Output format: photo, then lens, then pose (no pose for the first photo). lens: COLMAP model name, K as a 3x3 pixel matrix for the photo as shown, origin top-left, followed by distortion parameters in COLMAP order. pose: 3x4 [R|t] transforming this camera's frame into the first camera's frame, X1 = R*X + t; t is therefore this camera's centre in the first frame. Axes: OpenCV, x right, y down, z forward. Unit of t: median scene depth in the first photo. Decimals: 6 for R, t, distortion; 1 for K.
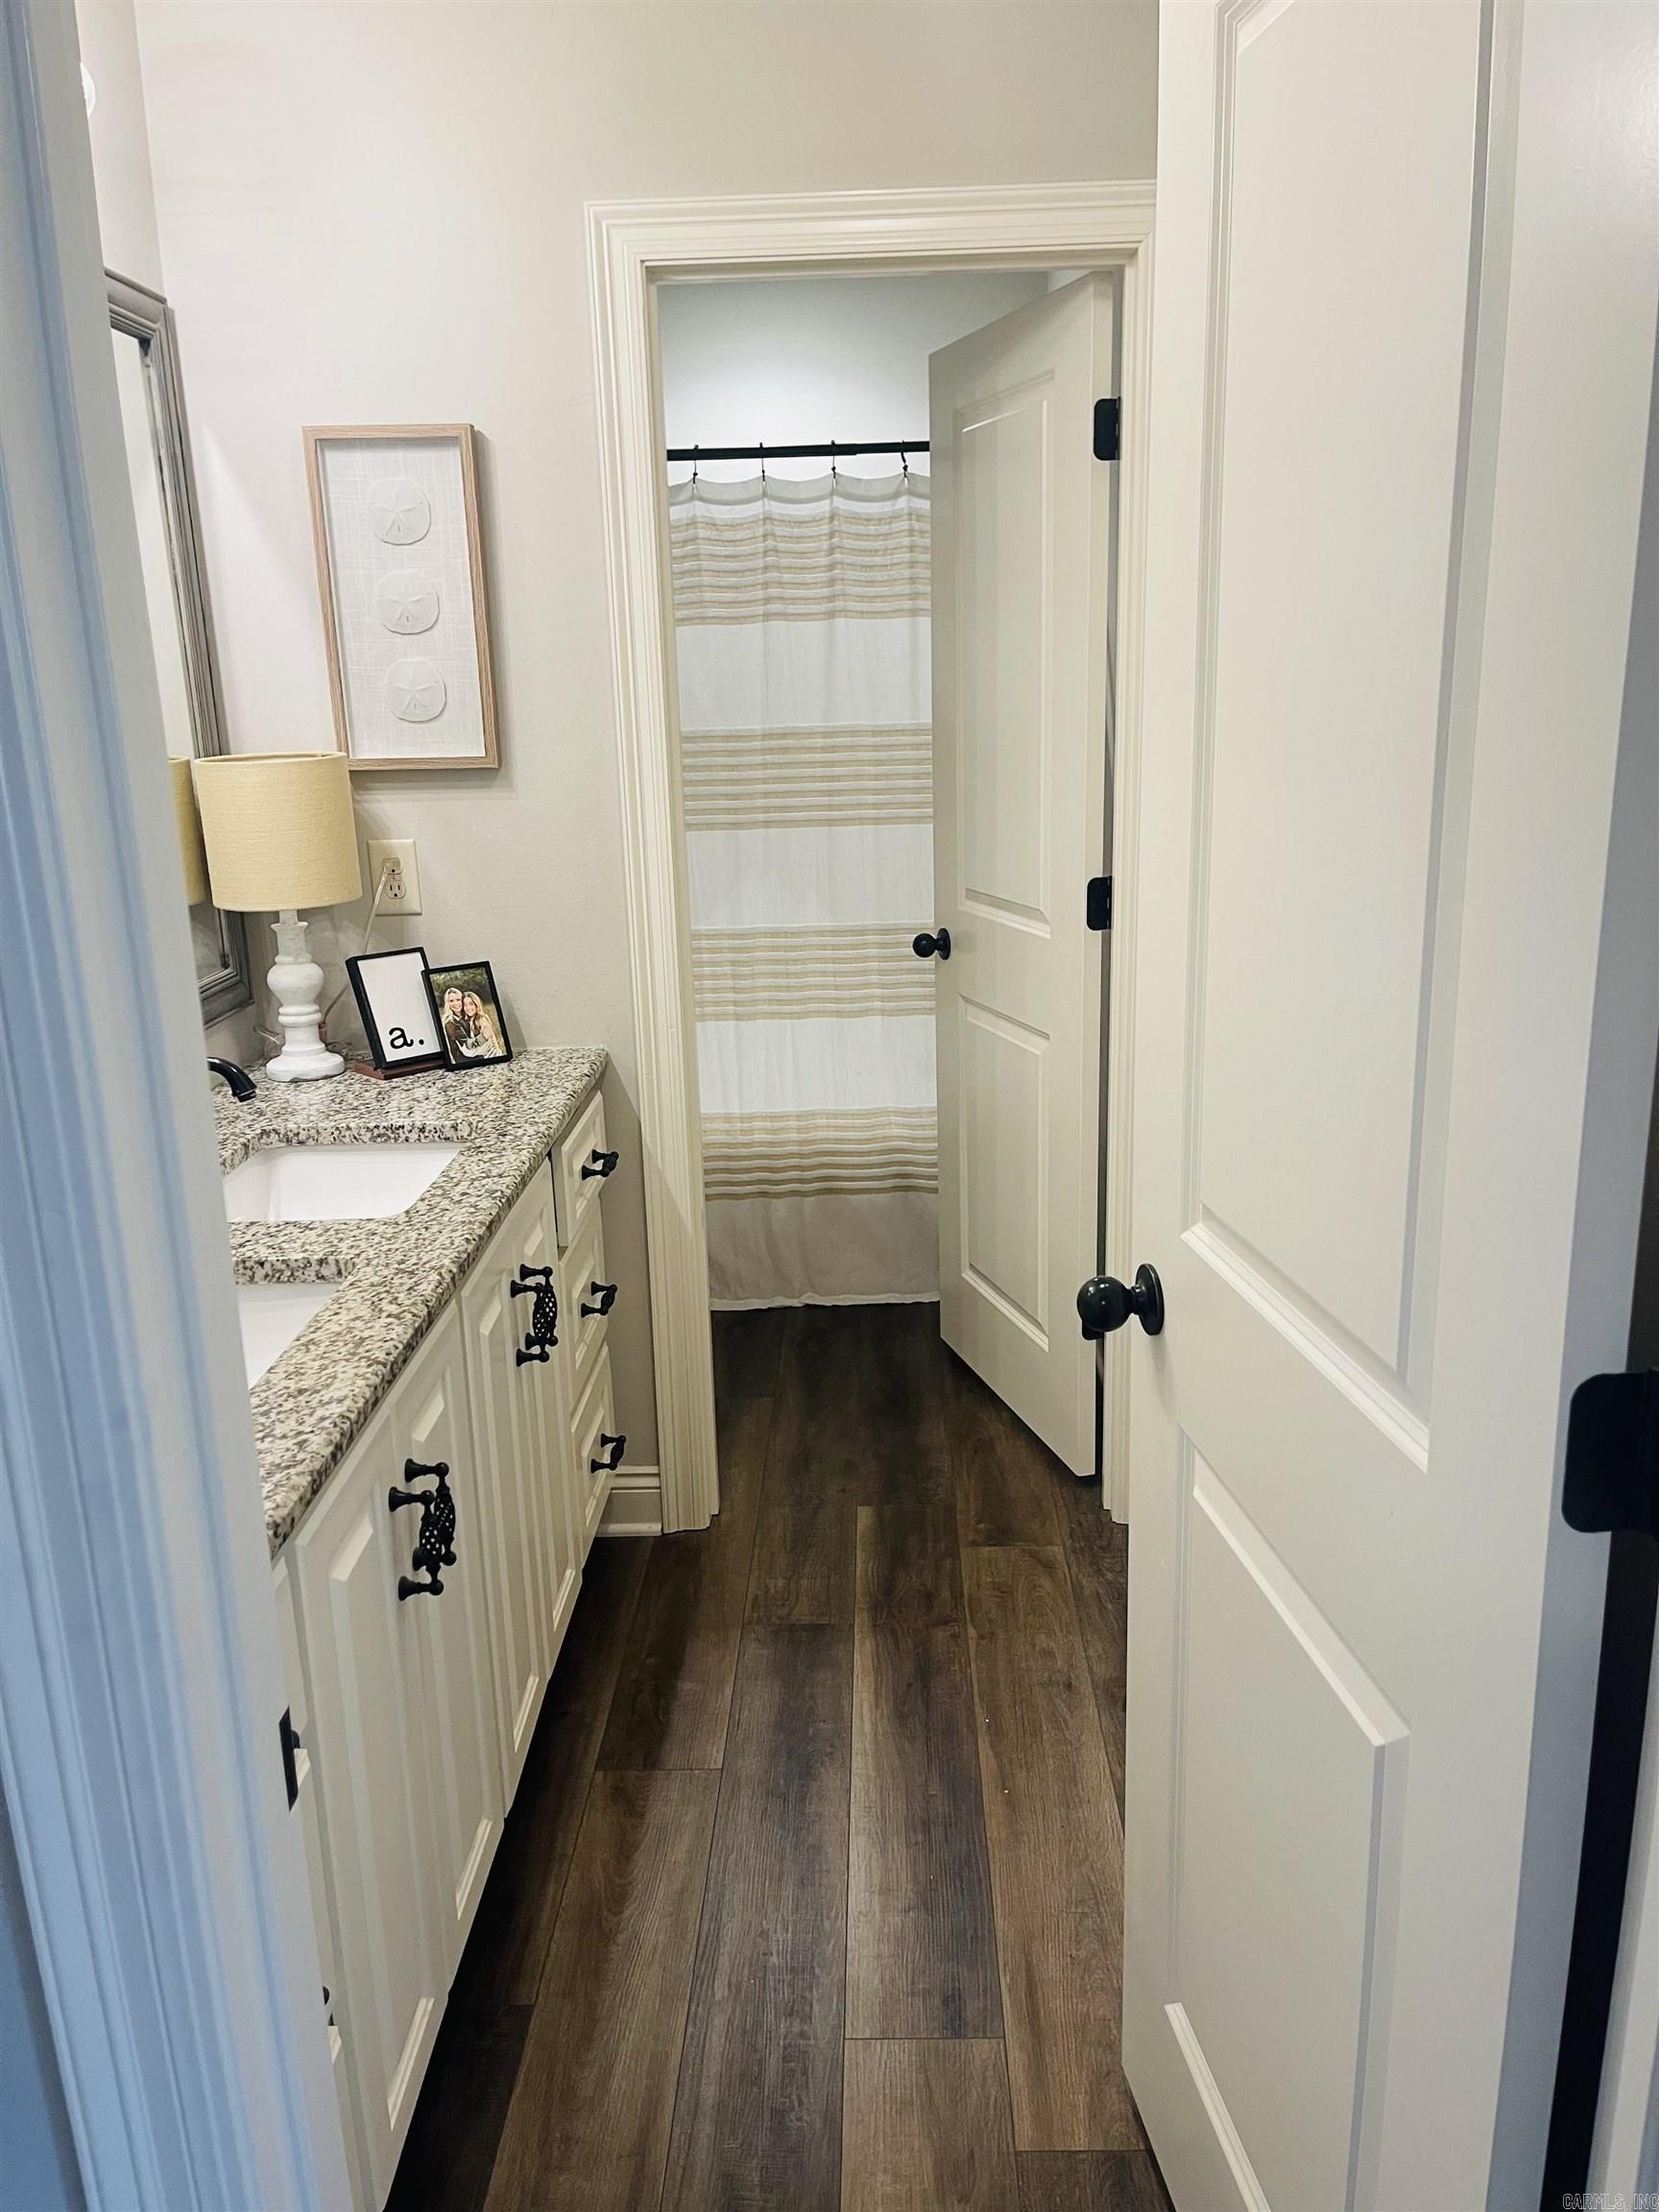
lens RADIAL K [[1687.8, 0, 831.1], [0, 1687.8, 1101.4], [0, 0, 1]] dist [0.050476, -0.055025]
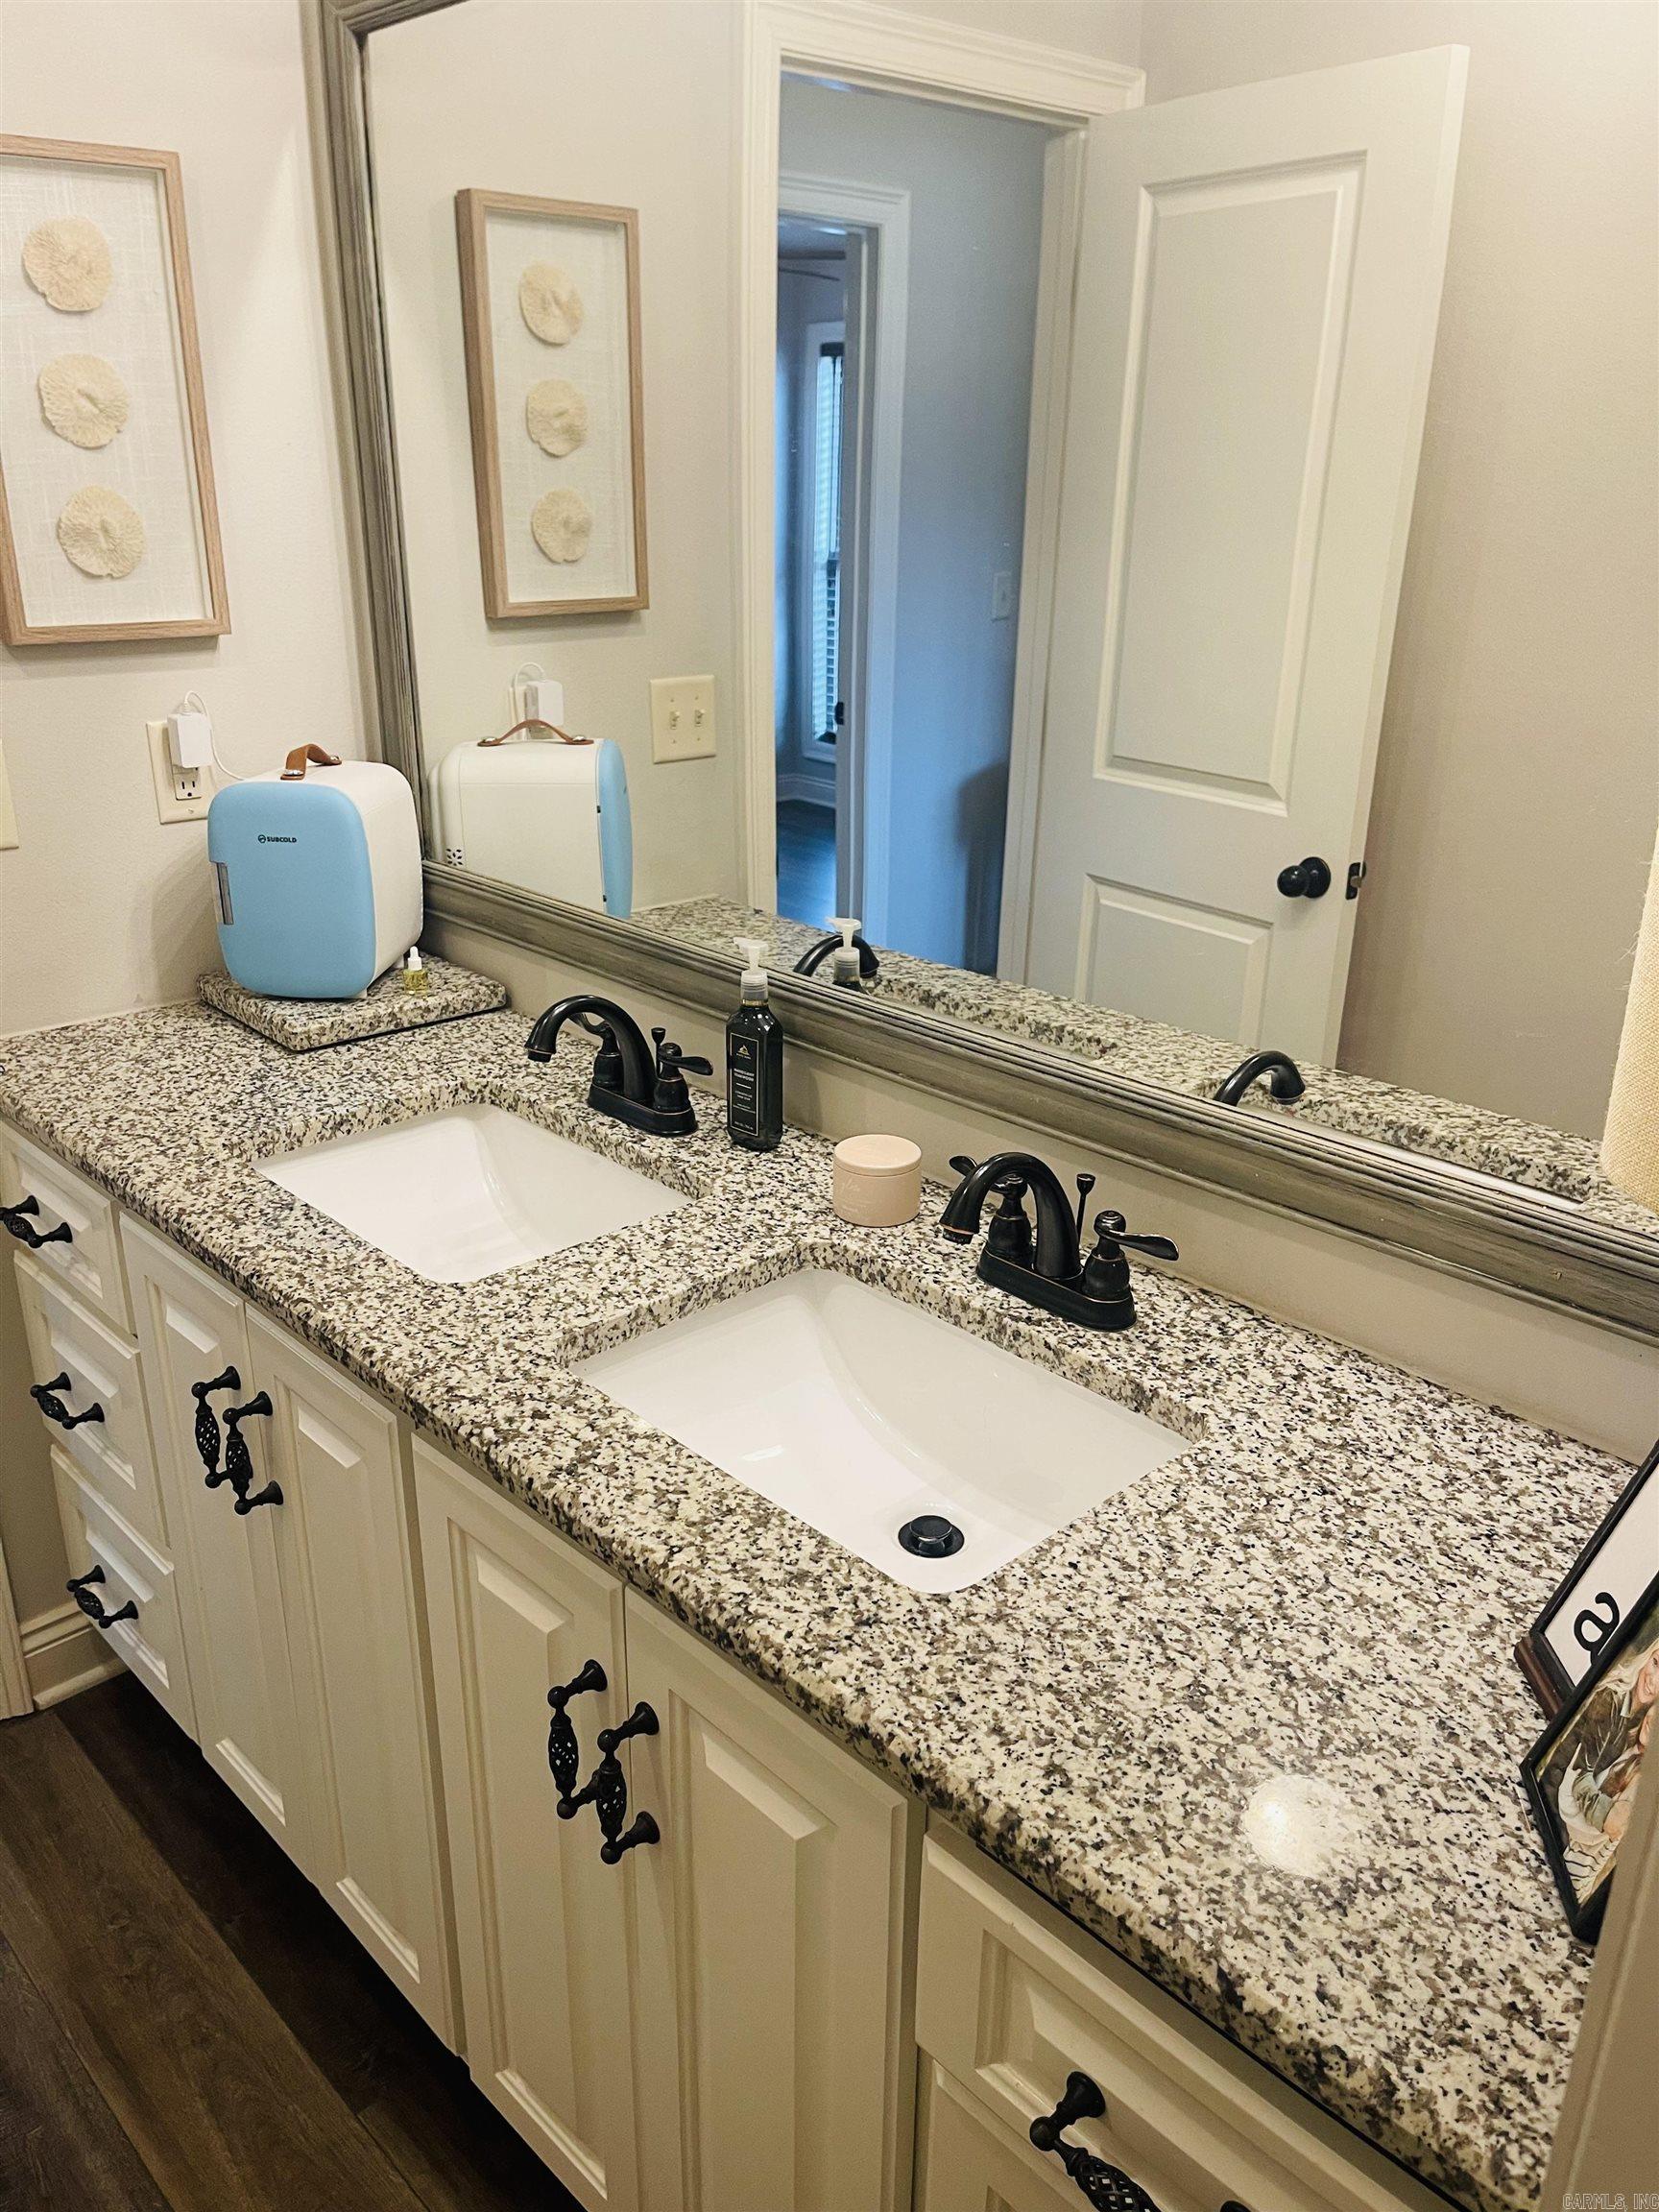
lens RADIAL K [[1687.8, 0, 827.9], [0, 1687.8, 1105.1], [0, 0, 1]] dist [0.050476, -0.055025]
pose [[-0.710102, 0.275548, -0.647942, 0.072424], [-0.161057, 0.832278, 0.530448, -0.382473], [0.685432, 0.481027, -0.546623, 1.379074]]
